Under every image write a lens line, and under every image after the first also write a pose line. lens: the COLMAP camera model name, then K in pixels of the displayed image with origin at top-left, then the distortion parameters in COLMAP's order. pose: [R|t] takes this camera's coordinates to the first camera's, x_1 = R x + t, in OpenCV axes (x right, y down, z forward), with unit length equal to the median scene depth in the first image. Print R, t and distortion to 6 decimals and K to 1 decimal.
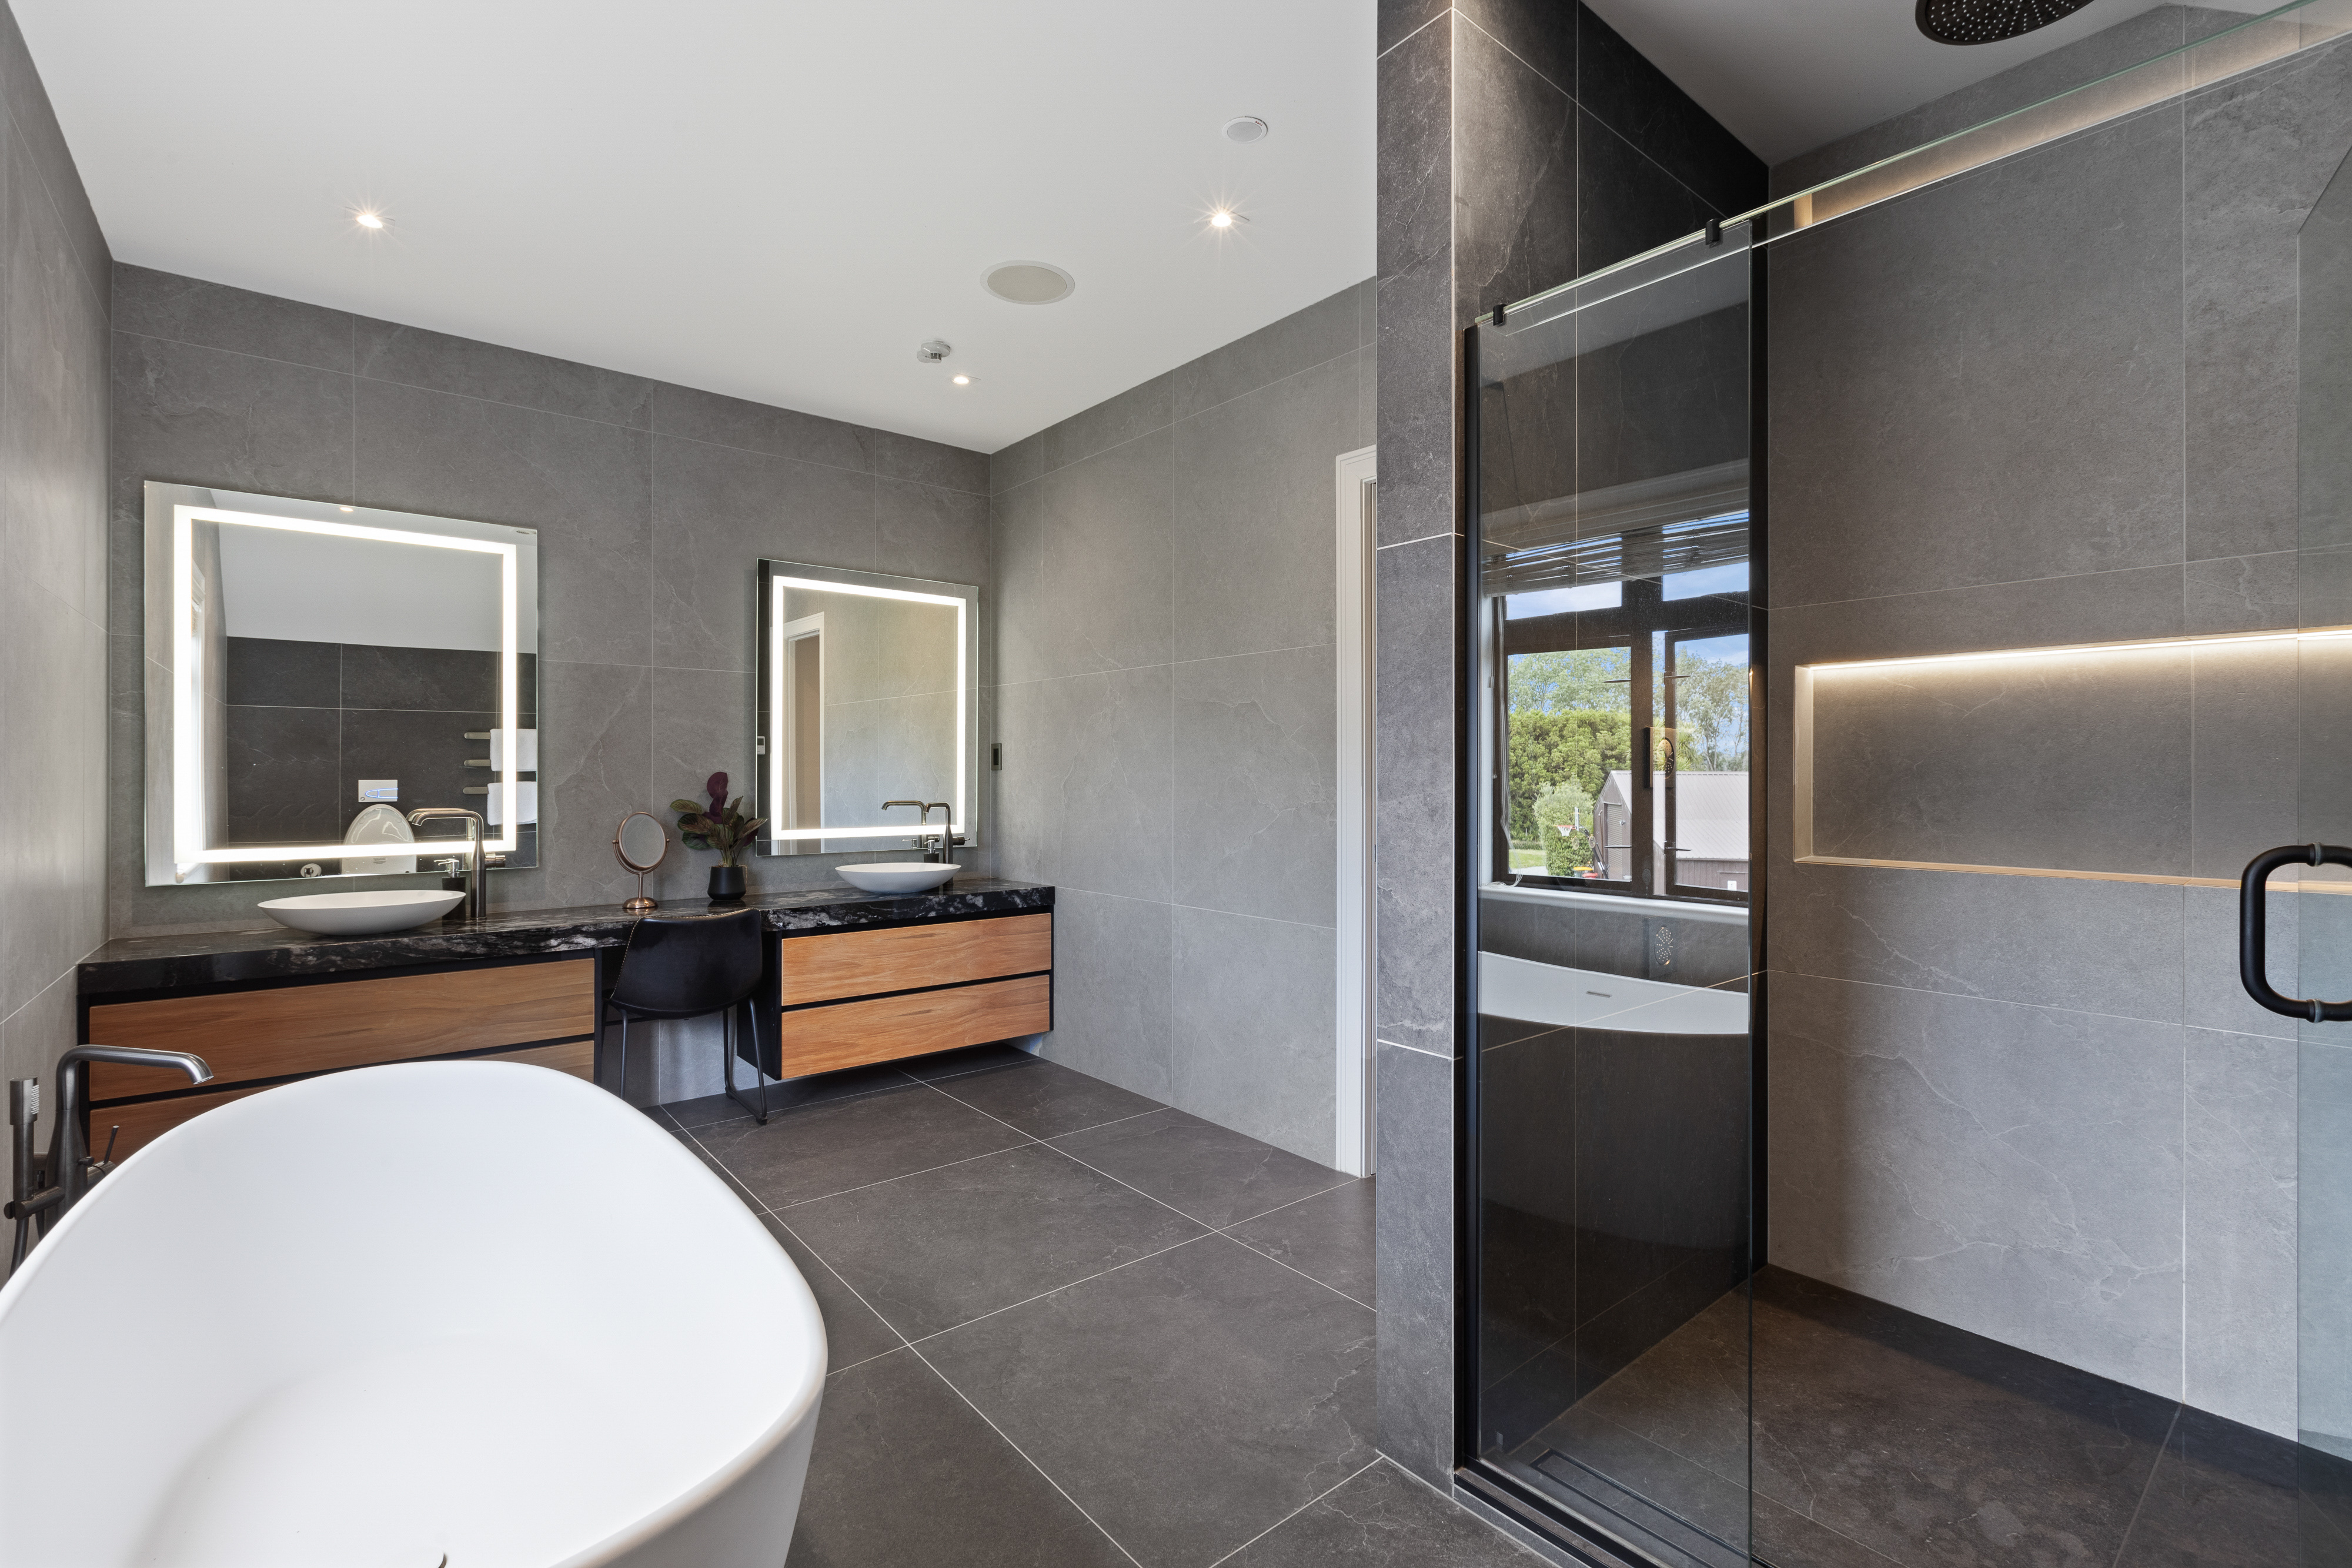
lens RADIAL K [[1062.4, 0, 1177.9], [0, 1062.4, 779.9], [0, 0, 1]] dist [-0.001033, -0.000071]
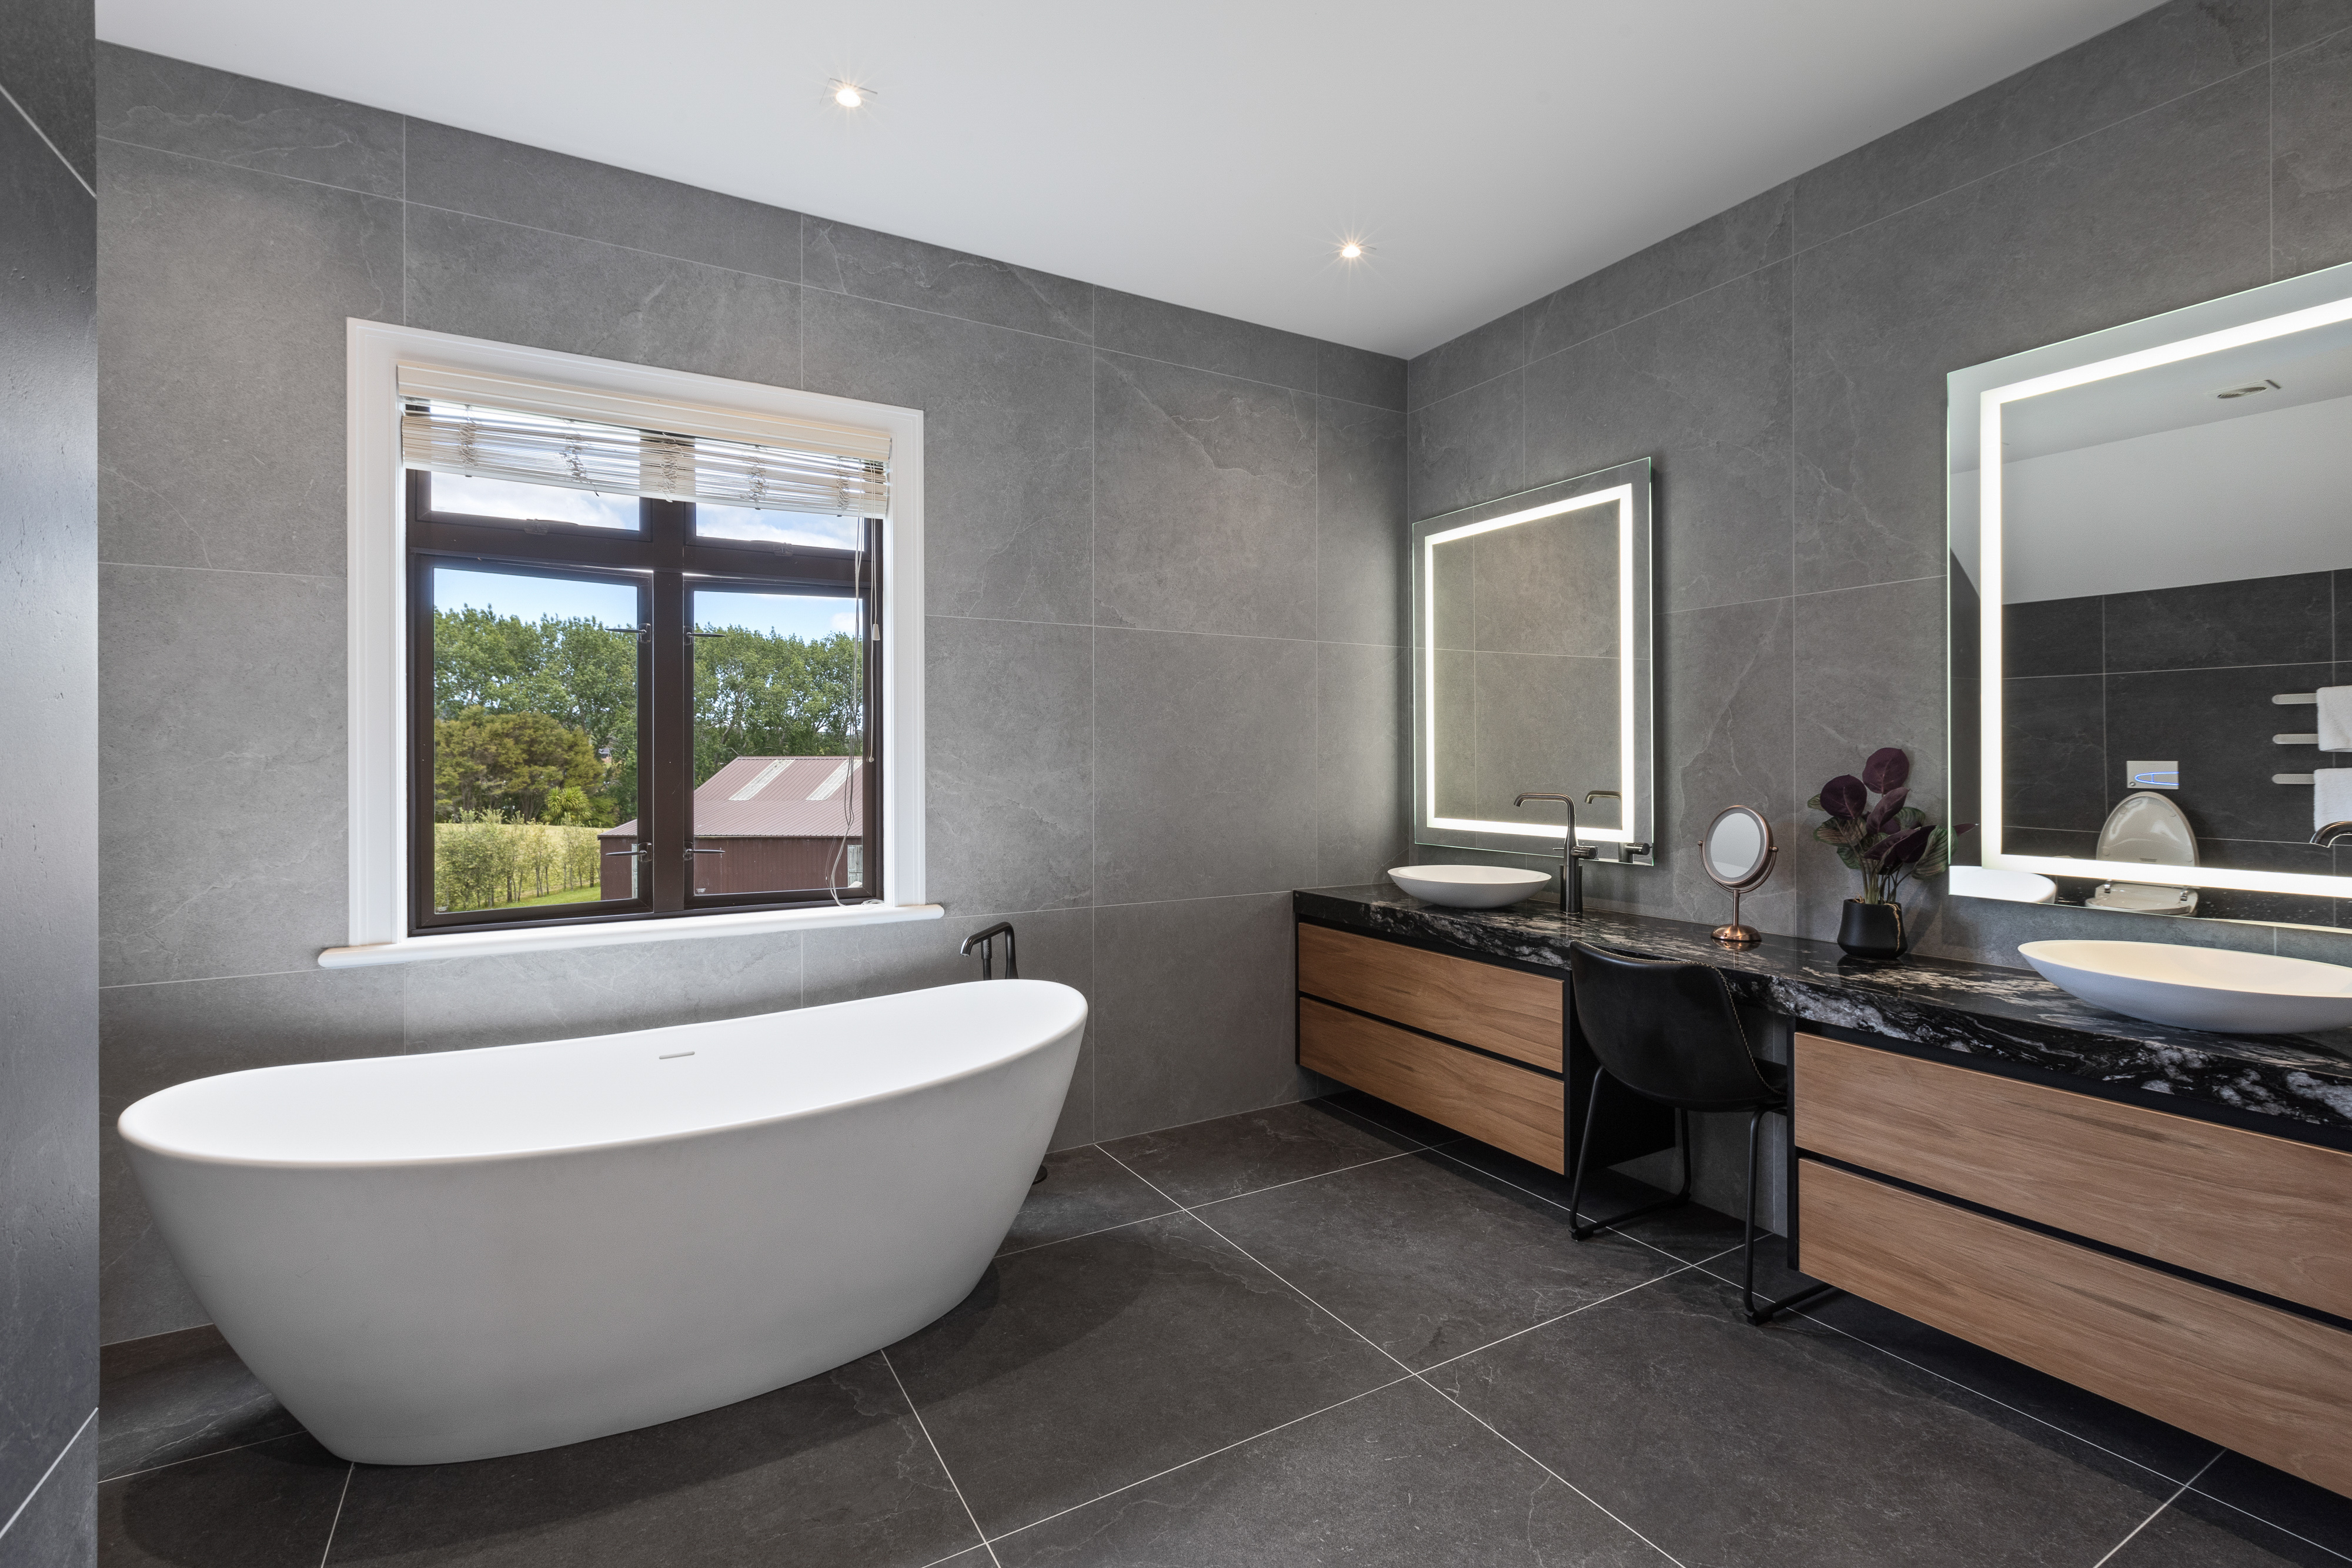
lens RADIAL K [[1062.4, 0, 1173.4], [0, 1062.4, 757.7], [0, 0, 1]] dist [-0.001033, -0.000071]
pose [[-0.170645, -0.000915, -0.985332, 0.256122], [-0.003083, 0.999995, -0.000395, -0.000277], [0.985328, 0.002970, -0.170647, 0.735222]]
